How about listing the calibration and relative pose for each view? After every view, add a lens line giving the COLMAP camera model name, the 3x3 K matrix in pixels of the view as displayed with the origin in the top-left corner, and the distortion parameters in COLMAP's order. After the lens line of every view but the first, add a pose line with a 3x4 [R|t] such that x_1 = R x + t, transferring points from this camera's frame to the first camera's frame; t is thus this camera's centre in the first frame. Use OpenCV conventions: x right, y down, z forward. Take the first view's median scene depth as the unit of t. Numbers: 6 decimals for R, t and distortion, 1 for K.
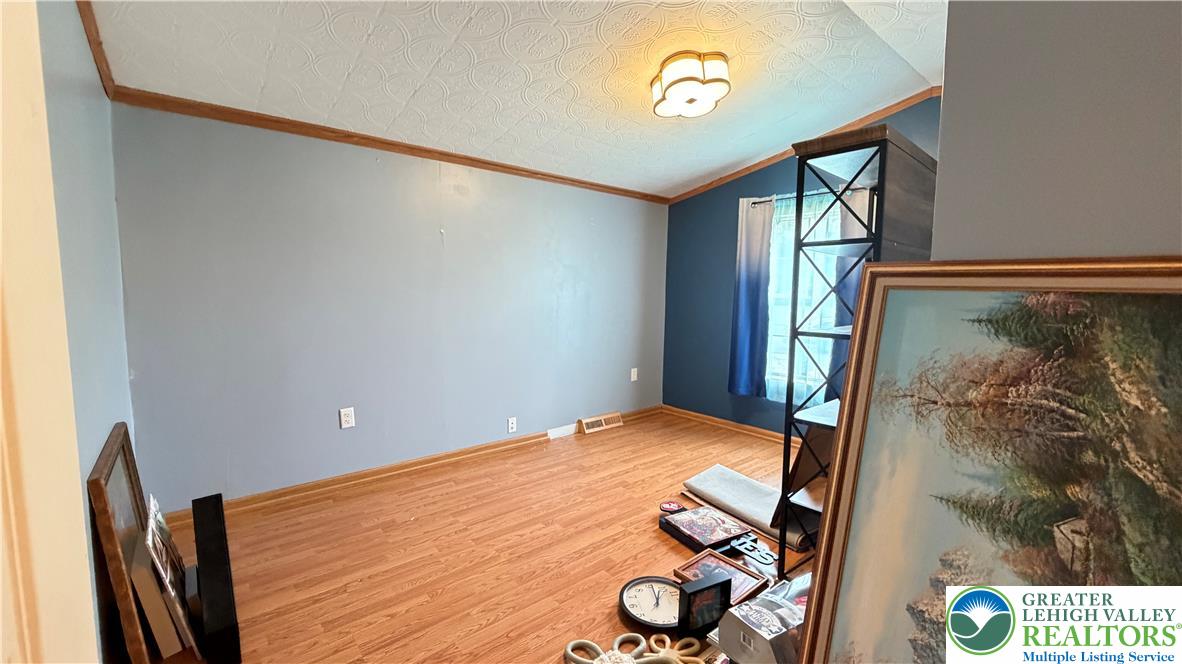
lens RADIAL K [[473.0, 0, 589.2], [0, 473.0, 332.6], [0, 0, 1]] dist [0.001188, 0.000383]
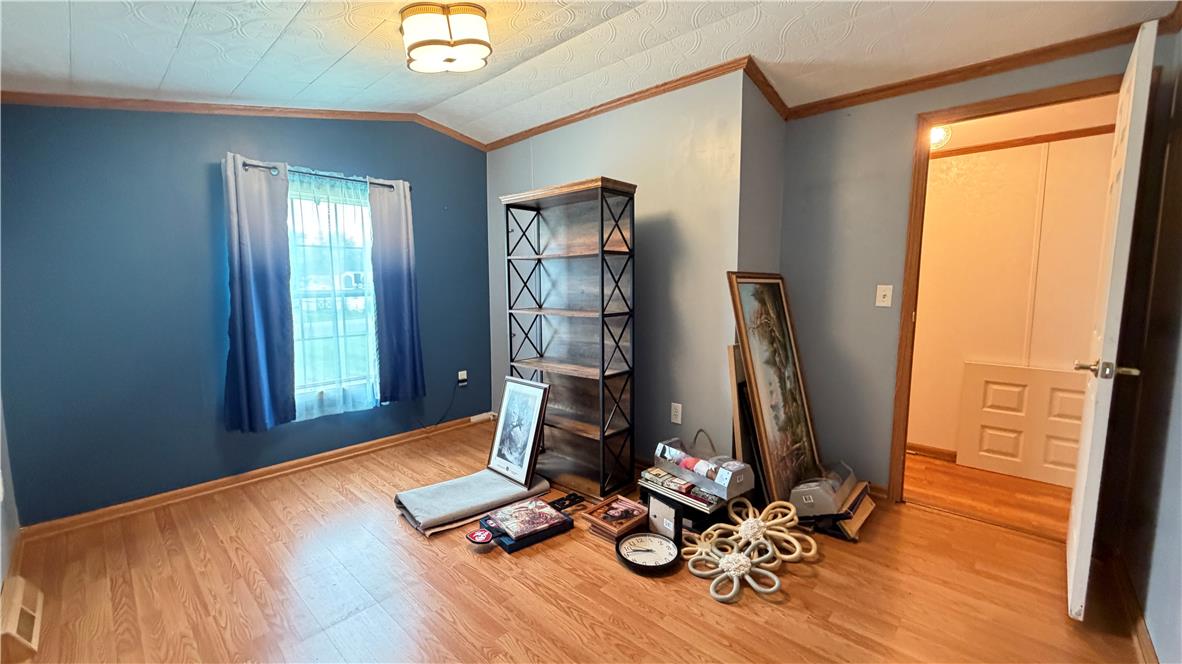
lens RADIAL K [[473.0, 0, 589.9], [0, 473.0, 330.9], [0, 0, 1]] dist [0.001188, 0.000383]
pose [[-0.114490, -0.124026, 0.985652, -0.692349], [0.094242, 0.986345, 0.135060, -0.109485], [-0.988944, 0.108352, -0.101238, 0.887592]]
